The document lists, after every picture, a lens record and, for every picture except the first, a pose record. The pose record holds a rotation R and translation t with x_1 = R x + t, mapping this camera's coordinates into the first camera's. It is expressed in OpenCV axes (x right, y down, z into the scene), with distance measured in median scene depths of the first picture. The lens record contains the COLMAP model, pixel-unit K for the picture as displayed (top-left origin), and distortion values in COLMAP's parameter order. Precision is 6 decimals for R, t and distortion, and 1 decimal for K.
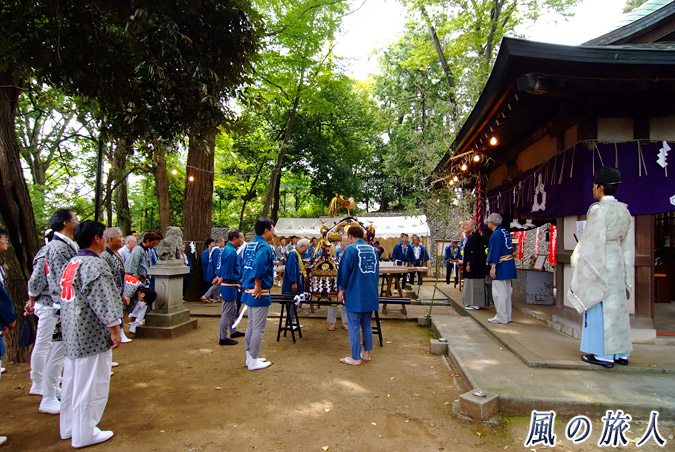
lens RADIAL K [[563.0, 0, 337.6], [0, 563.0, 236.9], [0, 0, 1]] dist [-0.001094, -0.007350]
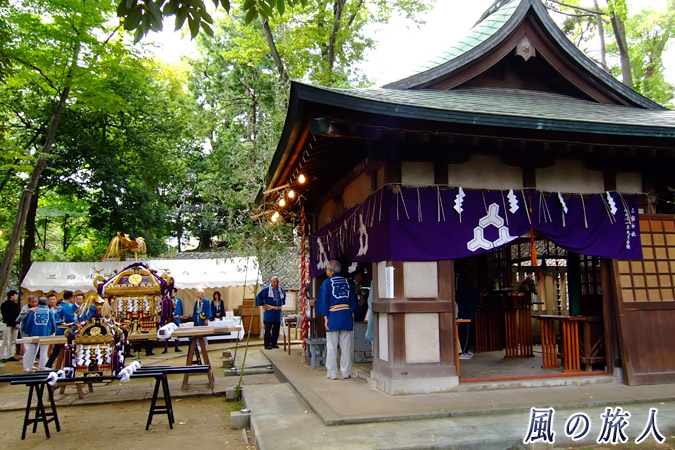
lens RADIAL K [[563.0, 0, 337.6], [0, 563.0, 235.9], [0, 0, 1]] dist [-0.001094, -0.007350]
pose [[0.918111, 0.009462, 0.396211, -0.030124], [0.028824, 0.995473, -0.090566, 0.003639], [-0.395274, 0.094571, 0.913682, 0.204243]]
